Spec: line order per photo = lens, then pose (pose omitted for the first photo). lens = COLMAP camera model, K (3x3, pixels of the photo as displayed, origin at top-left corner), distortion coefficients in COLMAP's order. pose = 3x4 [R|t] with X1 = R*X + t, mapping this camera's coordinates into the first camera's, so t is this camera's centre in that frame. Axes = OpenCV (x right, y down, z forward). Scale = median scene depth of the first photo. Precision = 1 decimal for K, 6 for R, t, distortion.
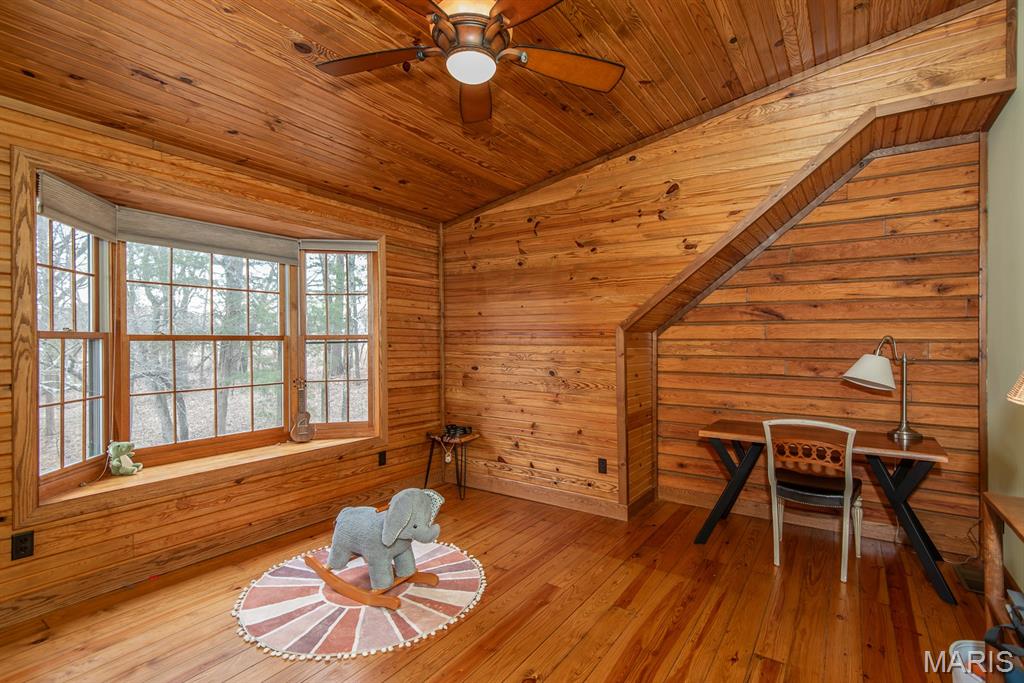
lens RADIAL K [[493.3, 0, 512.0], [0, 493.3, 341.5], [0, 0, 1]] dist [0.034716, -0.015910]
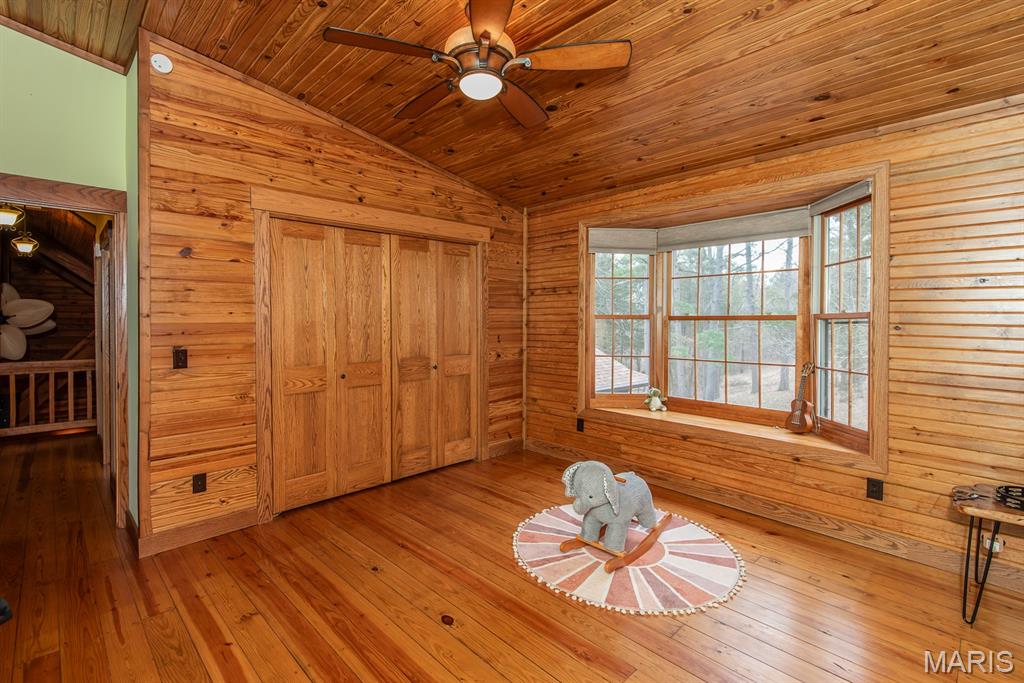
lens RADIAL K [[471.7, 0, 513.5], [0, 471.7, 323.3], [0, 0, 1]] dist [0.033143, -0.013229]
pose [[-0.192516, 0.006255, -0.981274, 0.633527], [-0.004471, 0.999964, 0.007252, 0.000704], [0.981284, 0.005783, -0.192481, 0.805931]]
